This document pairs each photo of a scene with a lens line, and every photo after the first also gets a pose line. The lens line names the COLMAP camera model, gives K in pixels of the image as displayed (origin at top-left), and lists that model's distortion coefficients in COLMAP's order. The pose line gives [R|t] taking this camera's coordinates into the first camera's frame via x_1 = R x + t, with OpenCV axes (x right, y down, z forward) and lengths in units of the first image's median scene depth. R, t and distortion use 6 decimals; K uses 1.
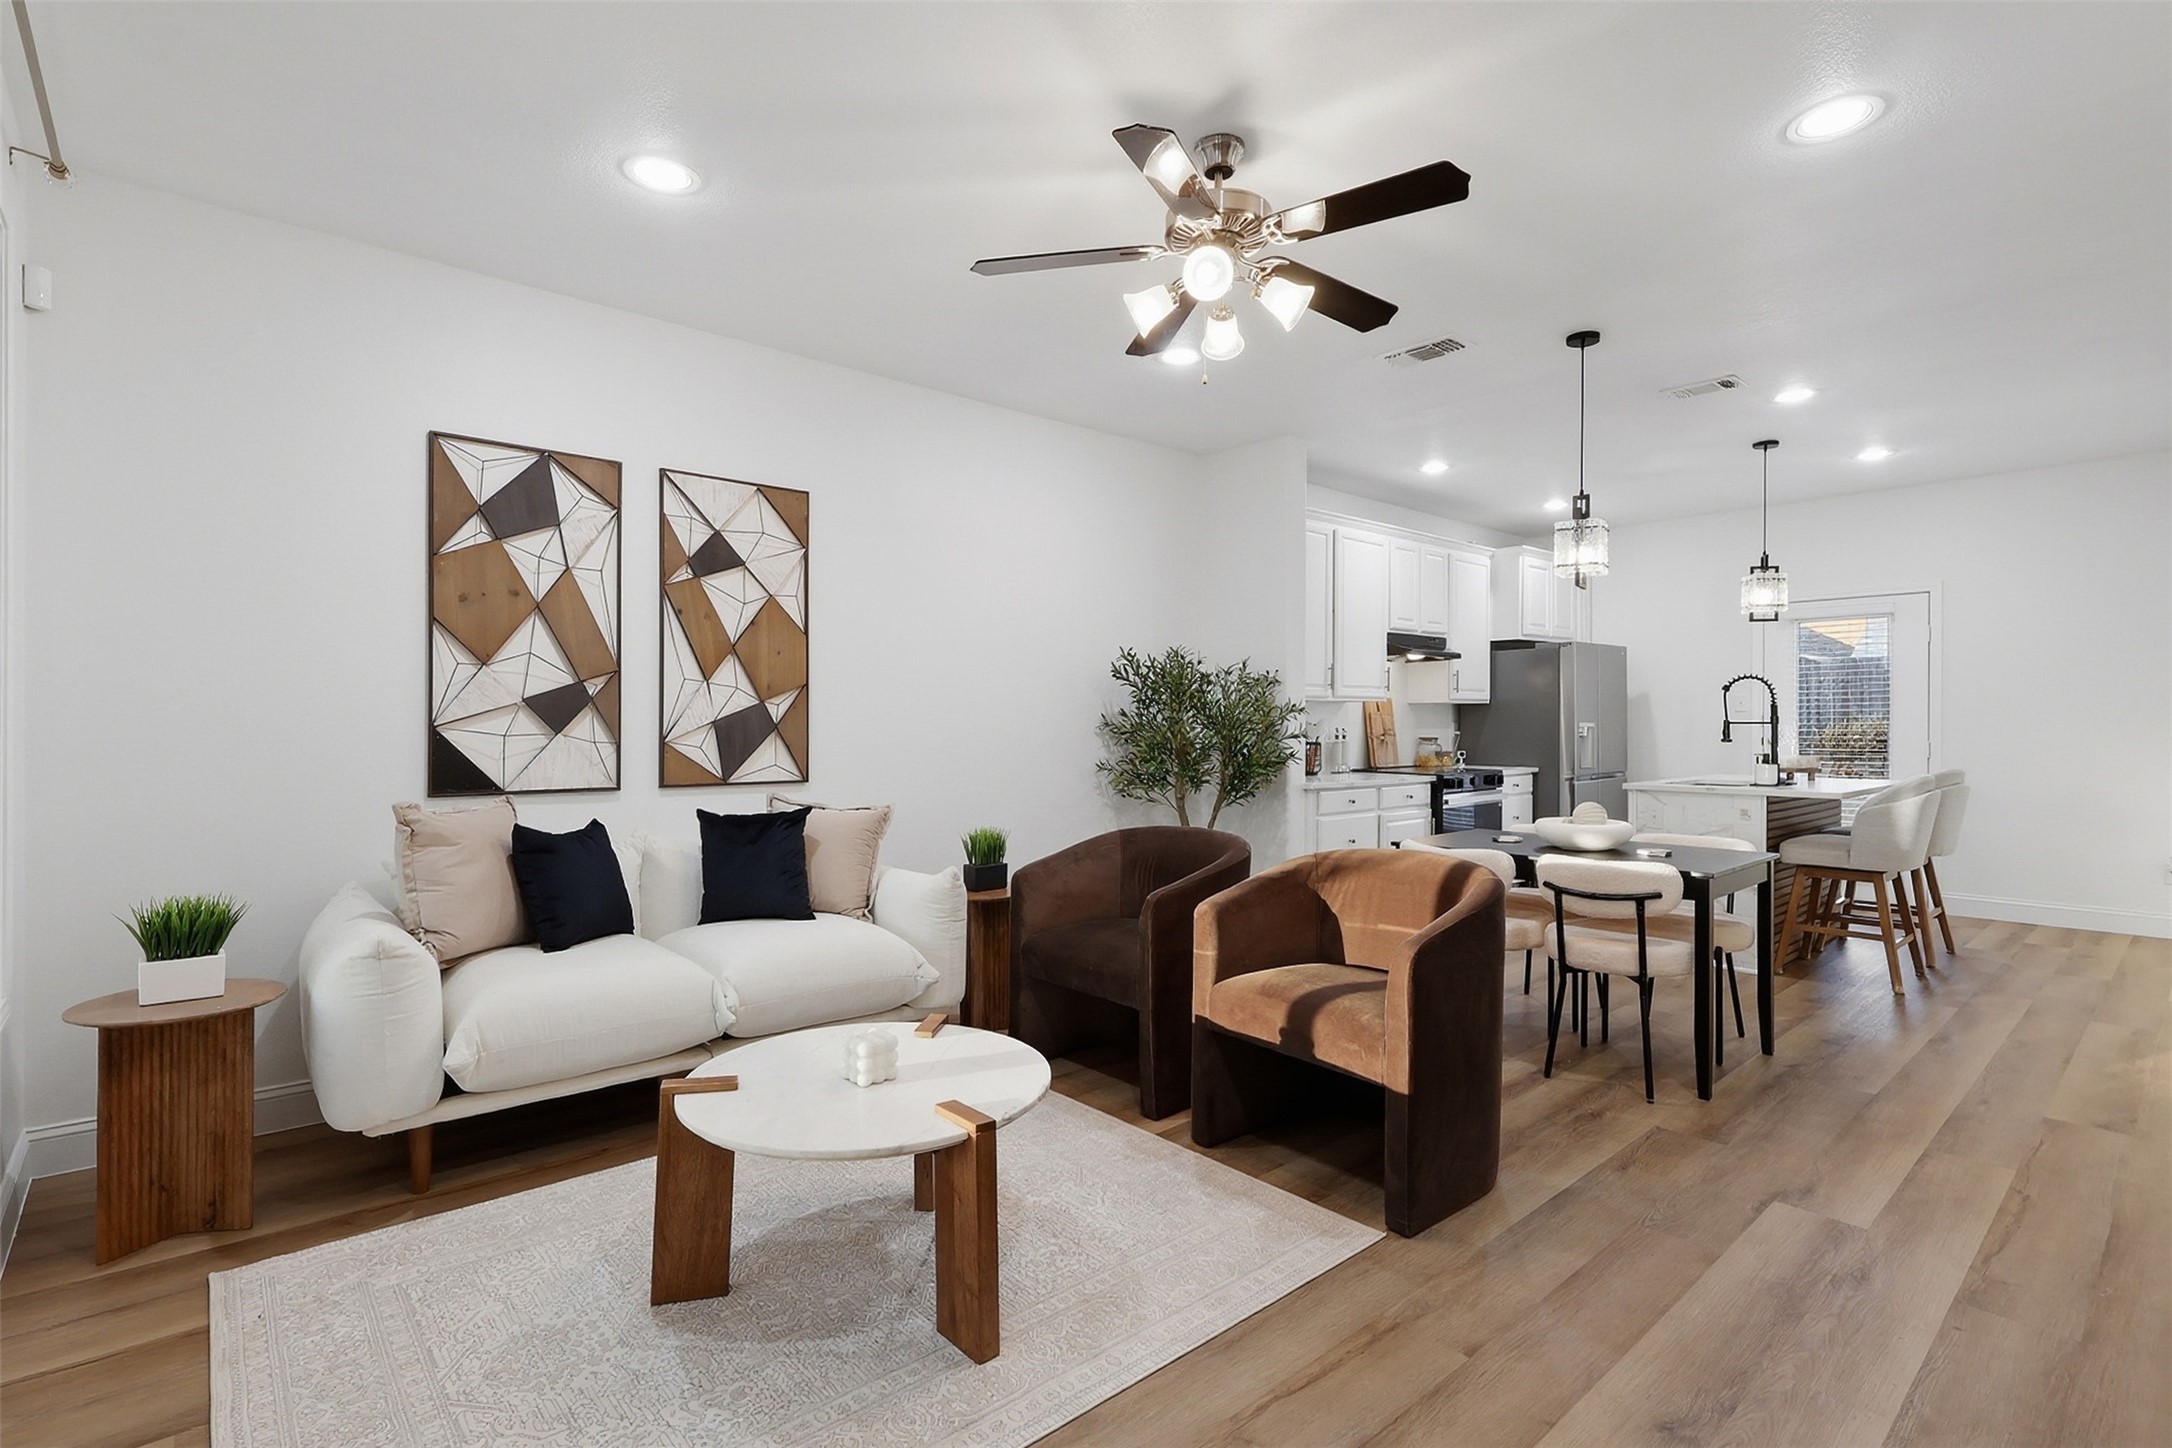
lens RADIAL K [[1018.1, 0, 1070.4], [0, 1018.1, 726.0], [0, 0, 1]] dist [-0.002765, 0.000805]
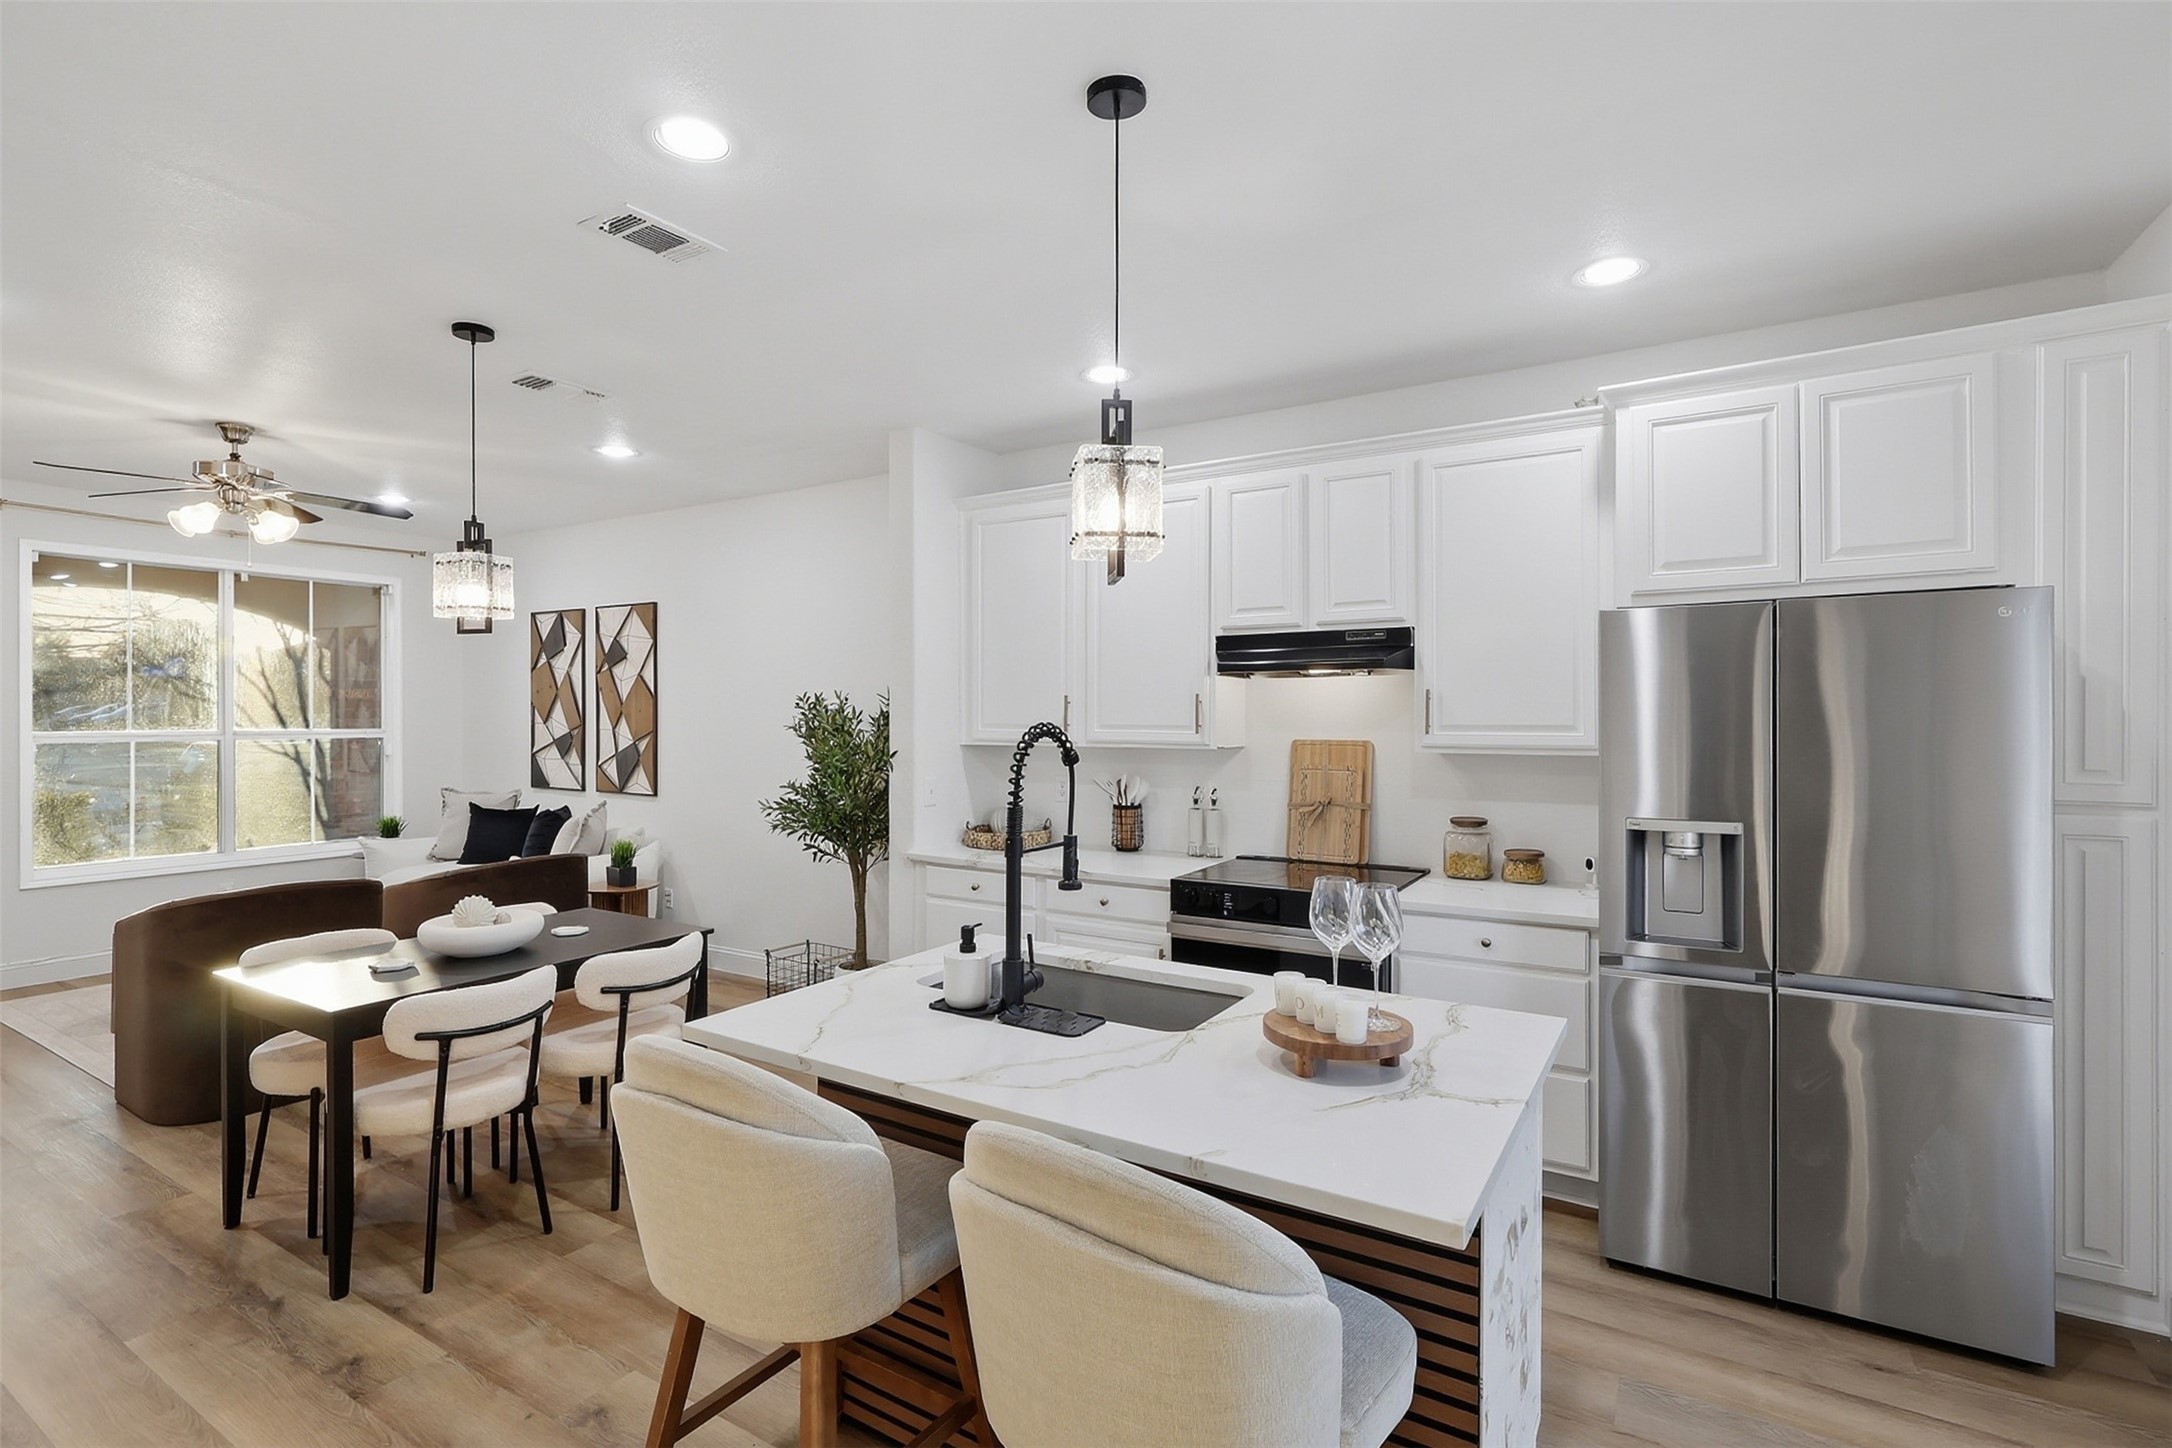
lens RADIAL K [[1018.1, 0, 1080.8], [0, 1018.1, 720.5], [0, 0, 1]] dist [-0.002765, 0.000805]
pose [[0.294074, 0.007375, -0.955754, 1.364678], [-0.006764, 0.999961, 0.005635, -0.069747], [0.955759, 0.004807, 0.294112, 1.168696]]
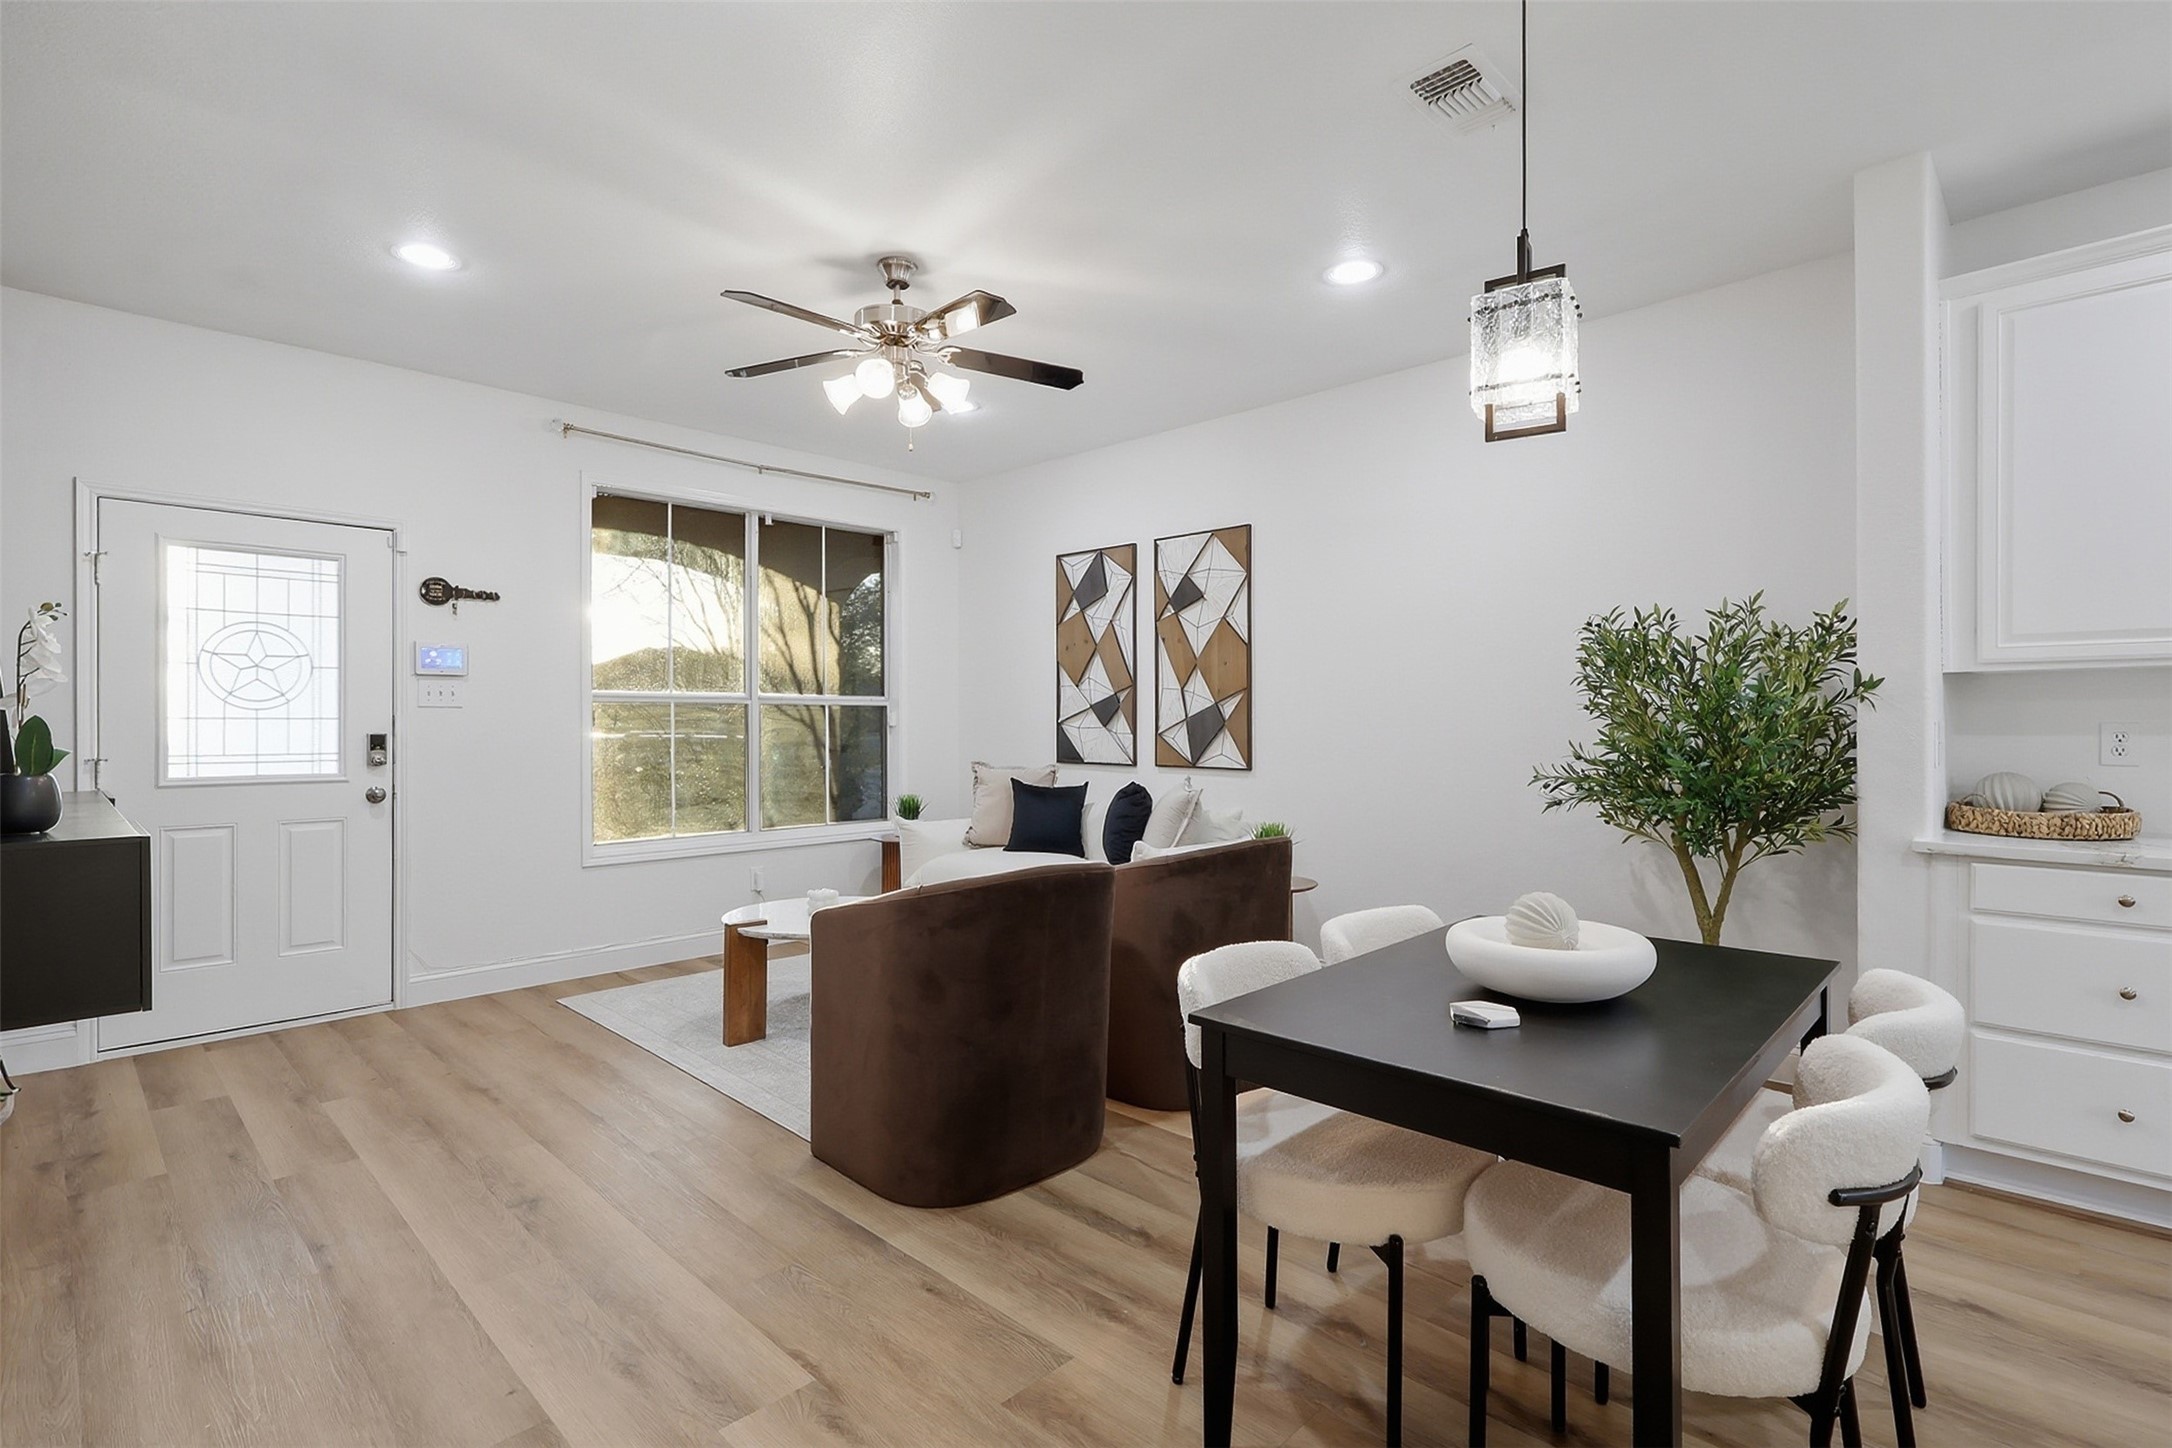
lens RADIAL K [[1018.1, 0, 1083.8], [0, 1018.1, 727.9], [0, 0, 1]] dist [-0.002765, 0.000805]
pose [[0.079633, 0.008442, -0.996789, 0.910116], [-0.001157, 0.999964, 0.008376, -0.003803], [0.996824, 0.000487, 0.079640, 0.721310]]
